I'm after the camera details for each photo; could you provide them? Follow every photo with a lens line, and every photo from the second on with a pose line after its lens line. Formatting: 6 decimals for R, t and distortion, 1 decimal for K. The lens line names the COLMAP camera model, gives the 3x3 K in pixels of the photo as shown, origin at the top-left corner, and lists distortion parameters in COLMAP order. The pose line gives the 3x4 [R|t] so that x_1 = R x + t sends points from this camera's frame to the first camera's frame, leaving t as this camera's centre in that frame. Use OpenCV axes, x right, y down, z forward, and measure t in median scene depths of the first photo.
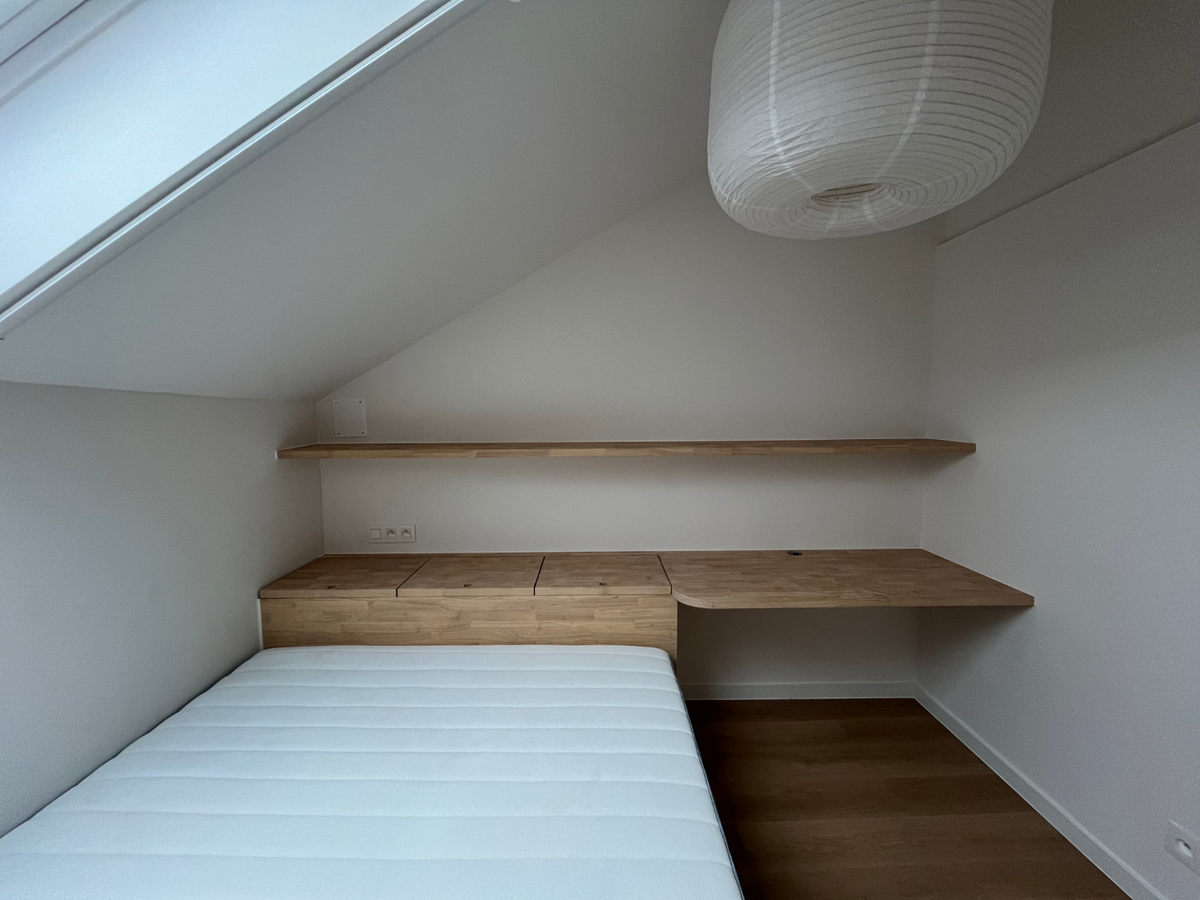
lens RADIAL K [[481.2, 0, 595.5], [0, 481.2, 445.6], [0, 0, 1]] dist [-0.003772, -0.000169]
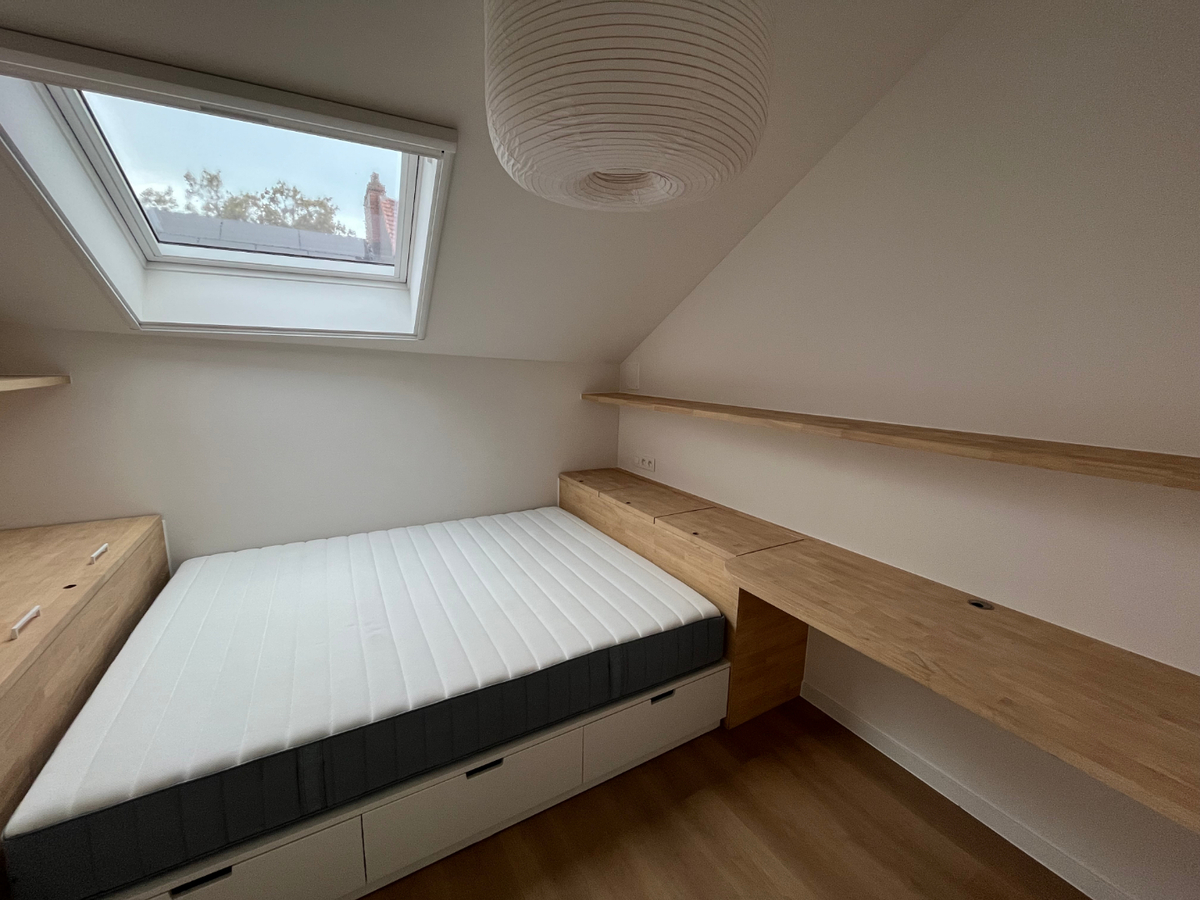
lens RADIAL K [[481.2, 0, 600.6], [0, 481.2, 445.9], [0, 0, 1]] dist [-0.003772, -0.000169]
pose [[0.498881, 0.161668, -0.851458, 0.826113], [-0.091992, 0.986775, 0.133461, -0.041867], [0.861774, 0.011746, 0.507156, 0.242526]]
